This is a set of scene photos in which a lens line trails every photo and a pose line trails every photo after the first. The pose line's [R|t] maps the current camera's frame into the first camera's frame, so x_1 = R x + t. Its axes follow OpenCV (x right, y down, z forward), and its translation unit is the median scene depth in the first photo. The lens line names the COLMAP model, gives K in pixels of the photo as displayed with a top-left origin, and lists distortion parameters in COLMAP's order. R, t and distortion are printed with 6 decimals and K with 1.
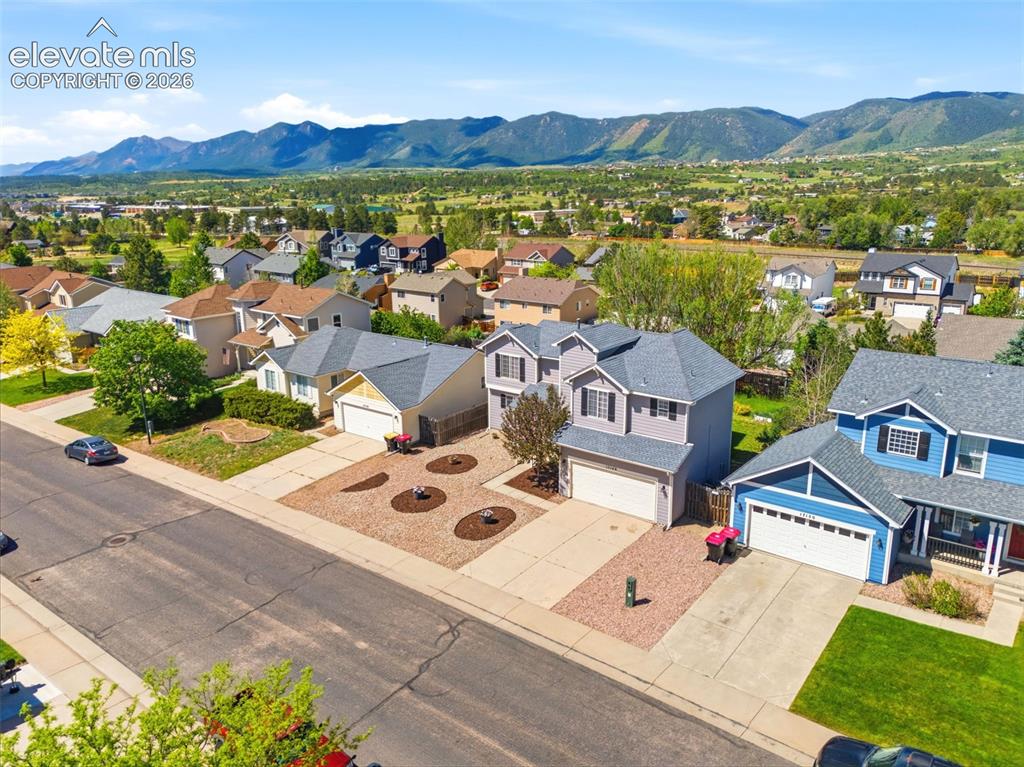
lens RADIAL K [[752.3, 0, 511.3], [0, 752.3, 379.2], [0, 0, 1]] dist [0.027283, -0.004656]
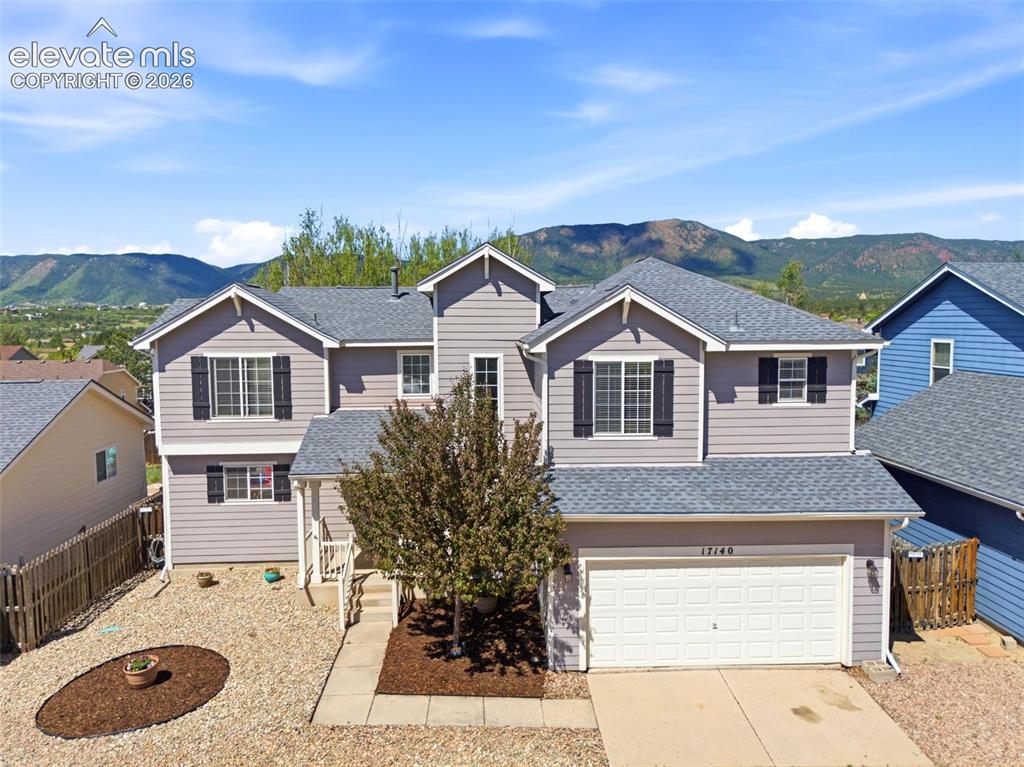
lens RADIAL K [[752.3, 0, 515.1], [0, 752.3, 383.4], [0, 0, 1]] dist [0.027283, -0.004656]
pose [[0.758463, -0.049856, 0.649806, -0.173680], [0.165730, 0.979047, -0.118327, 0.060675], [-0.630292, 0.197439, 0.750833, 0.725950]]
